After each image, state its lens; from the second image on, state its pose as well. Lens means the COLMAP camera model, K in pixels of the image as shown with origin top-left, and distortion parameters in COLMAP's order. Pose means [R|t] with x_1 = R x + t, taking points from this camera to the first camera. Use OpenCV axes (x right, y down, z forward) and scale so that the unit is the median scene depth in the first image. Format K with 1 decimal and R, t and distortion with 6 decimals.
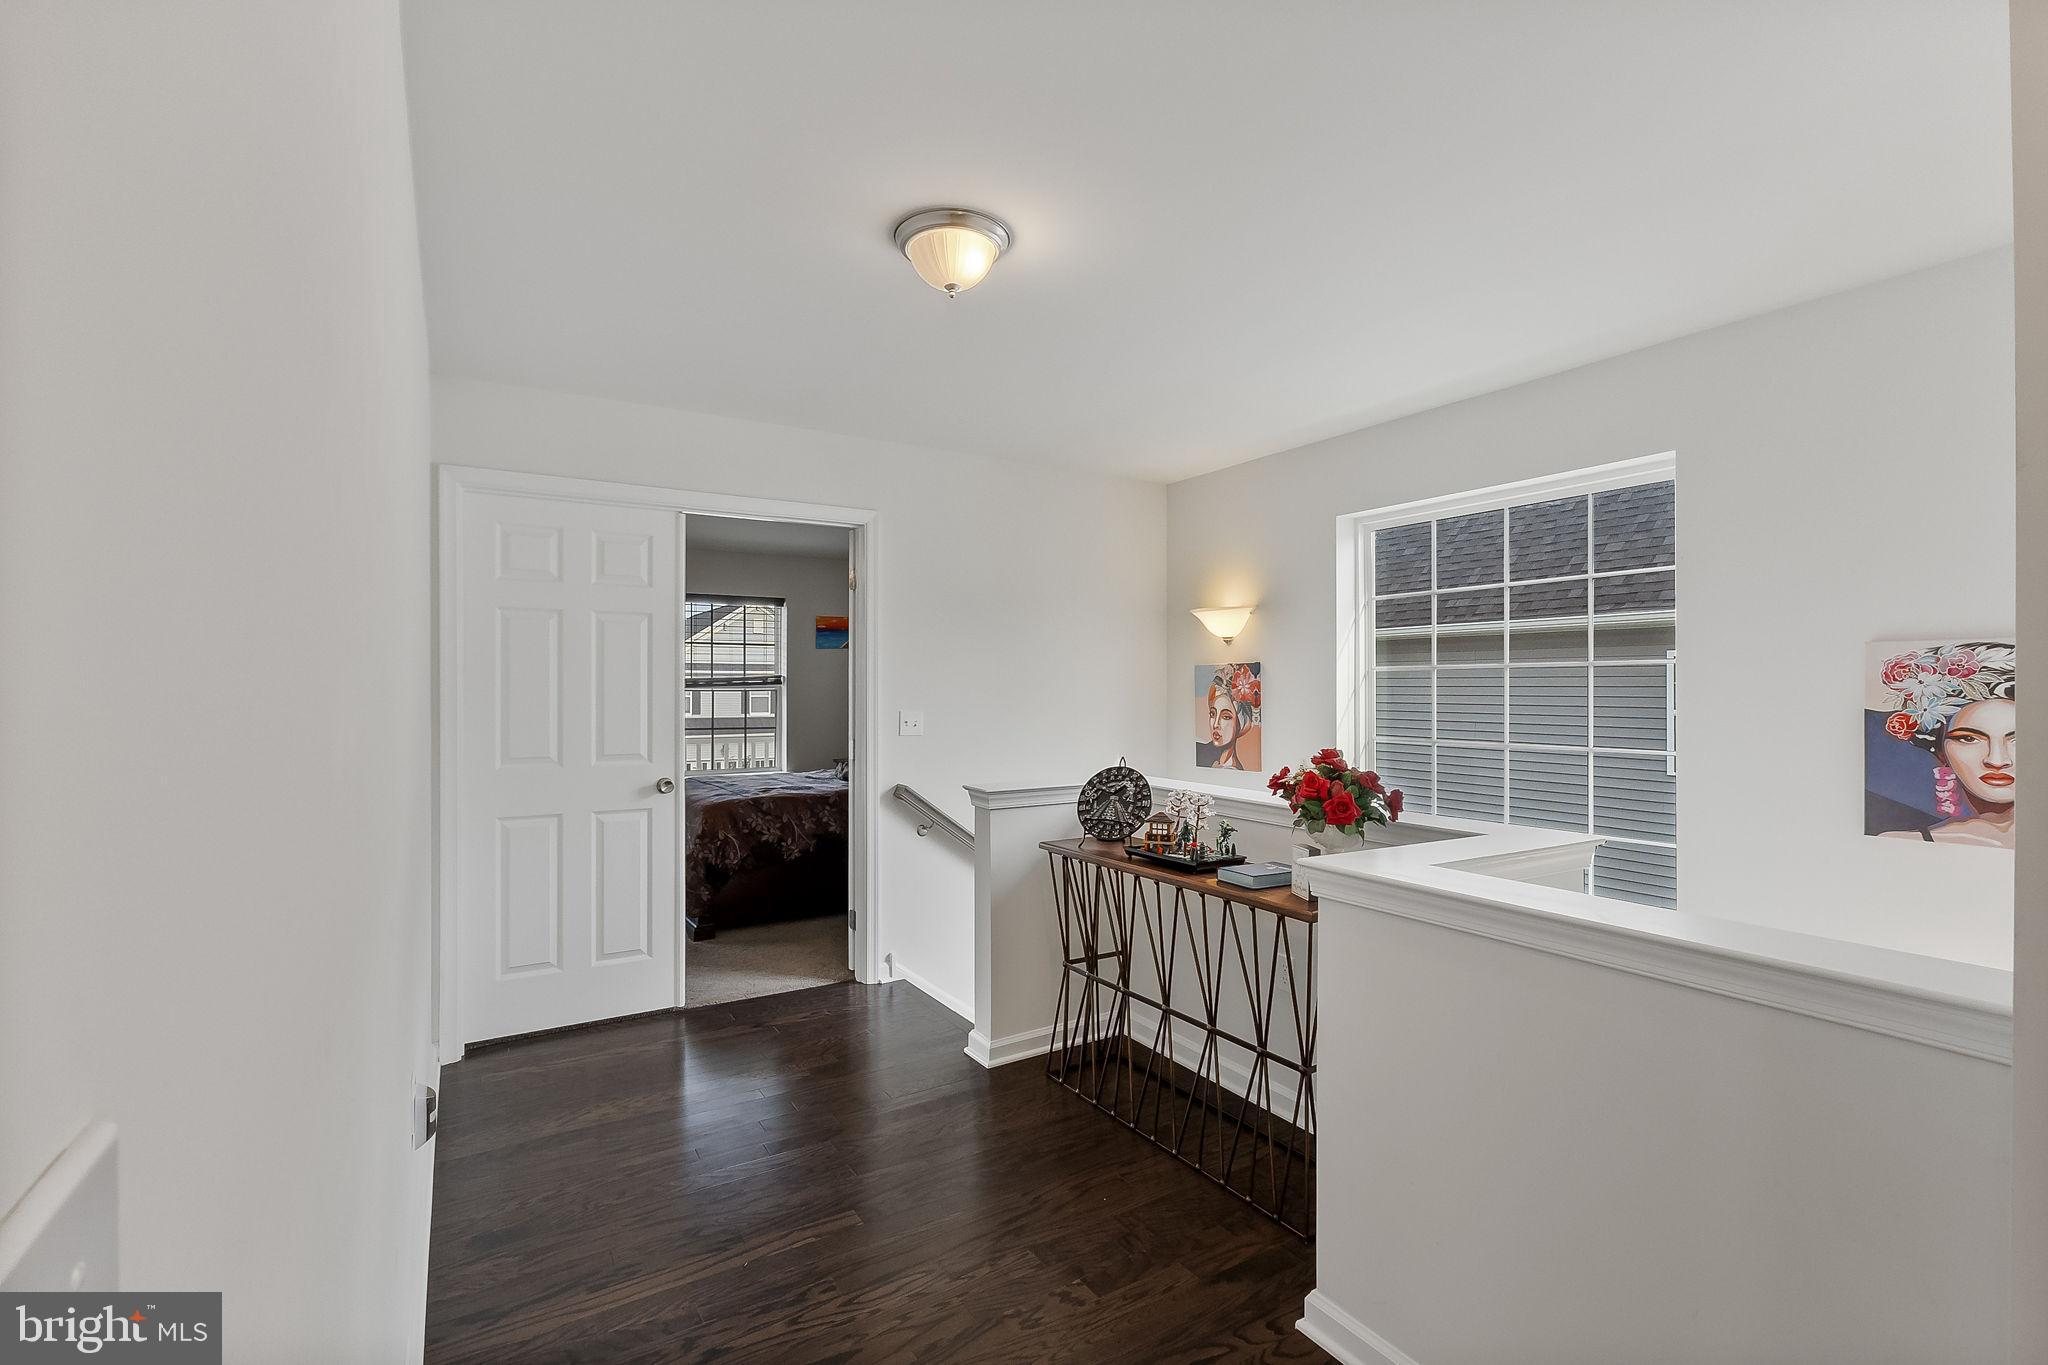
lens RADIAL K [[900.6, 0, 1025.4], [0, 900.6, 685.1], [0, 0, 1]] dist [0.002572, 0.000185]
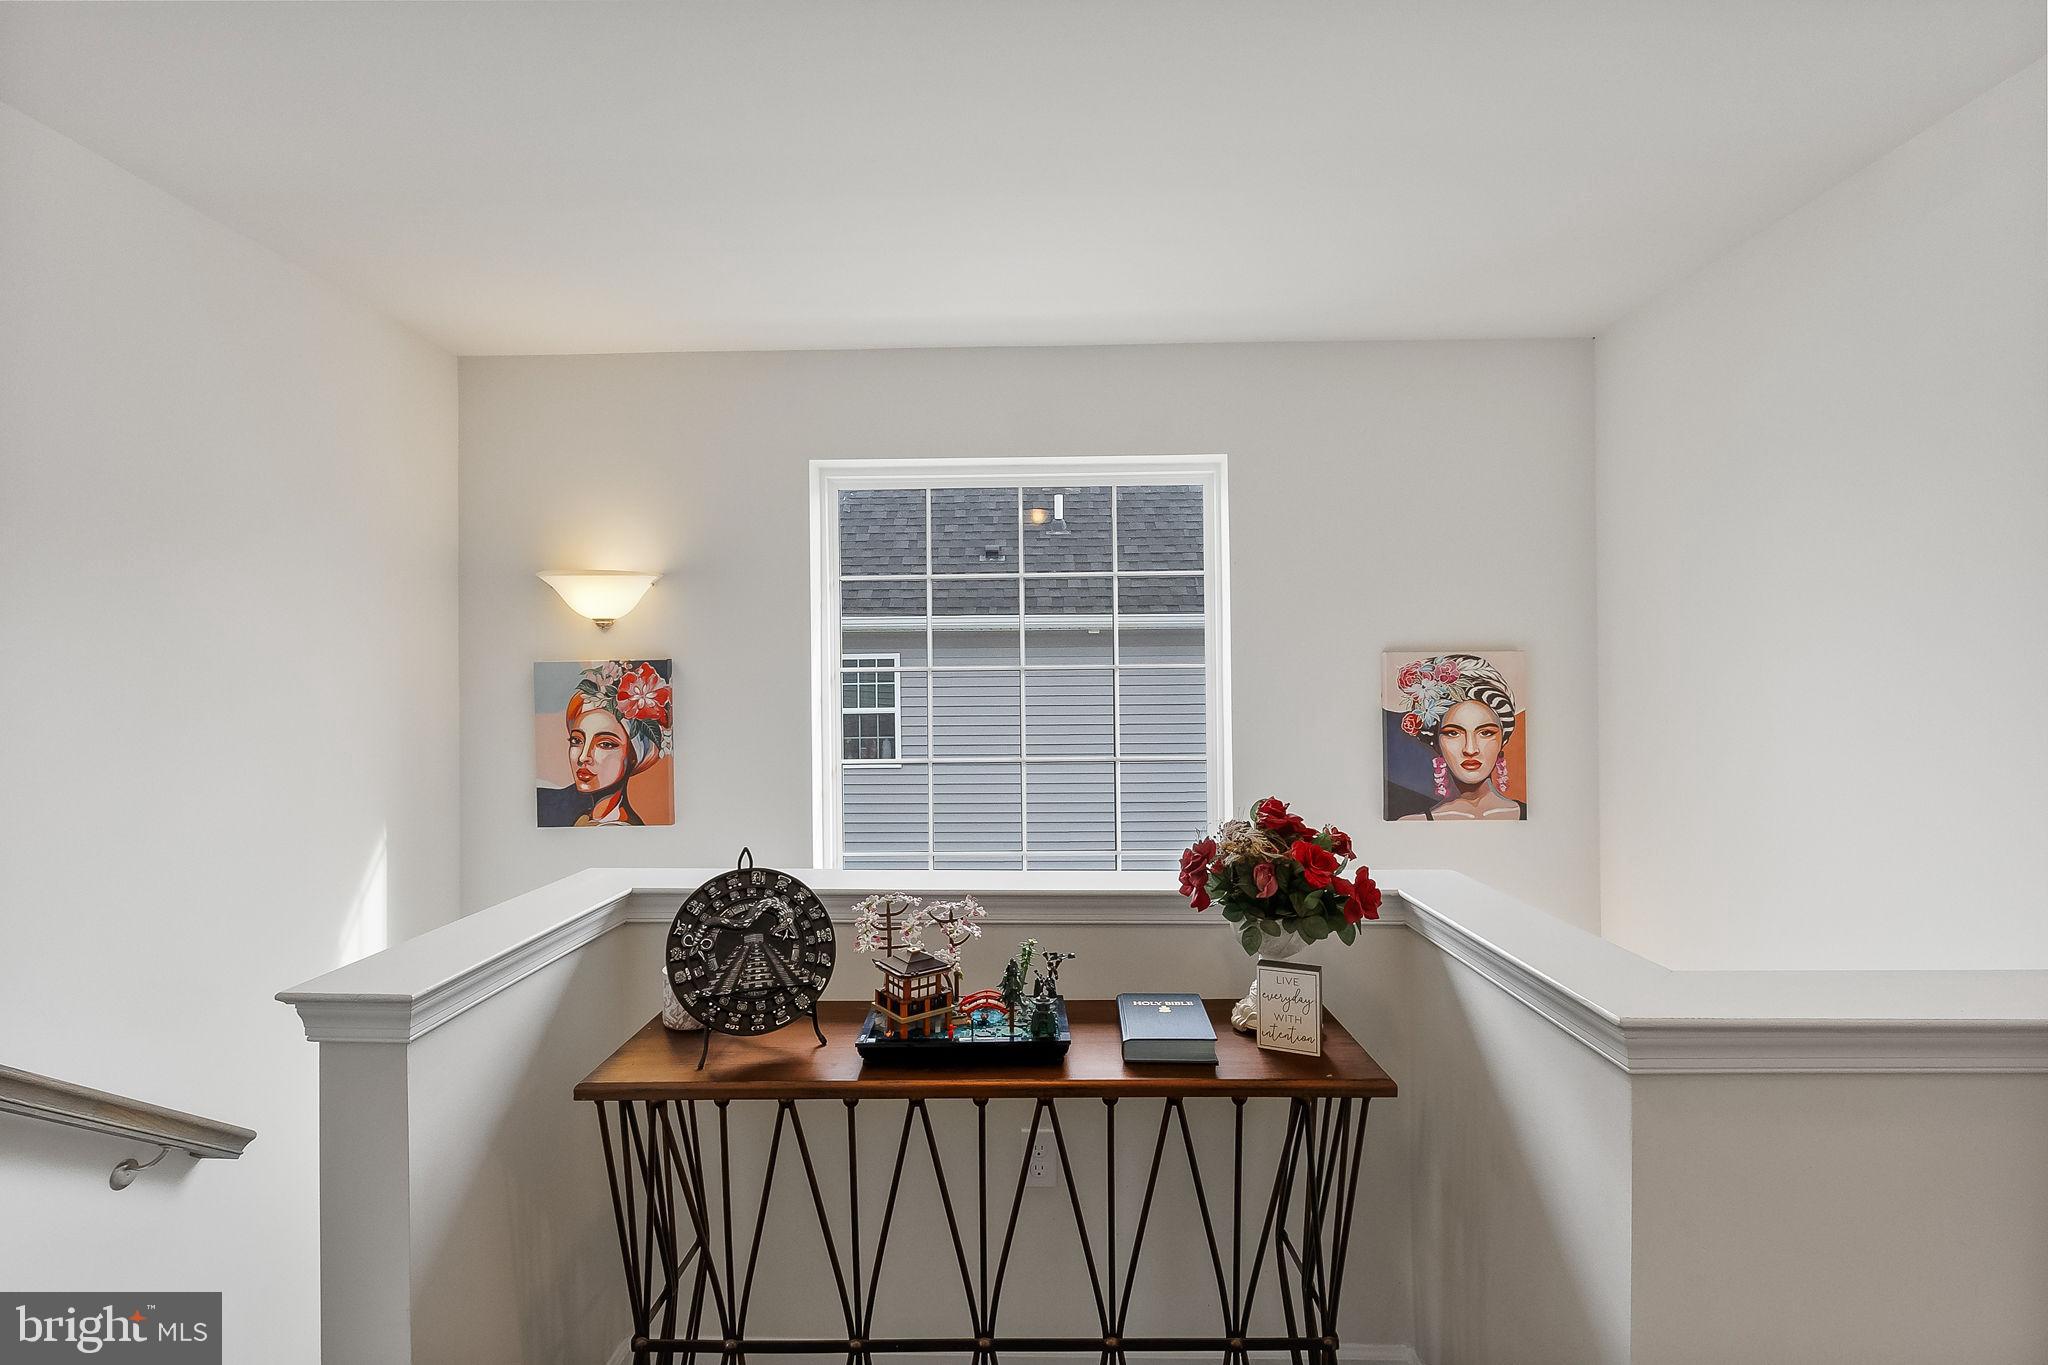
lens RADIAL K [[900.6, 0, 1023.2], [0, 900.6, 674.4], [0, 0, 1]] dist [0.002572, 0.000185]
pose [[0.550099, 0.004169, 0.835089, -0.221889], [0.006219, 0.999939, -0.009089, -0.009557], [-0.835076, 0.010193, 0.550040, 0.612414]]
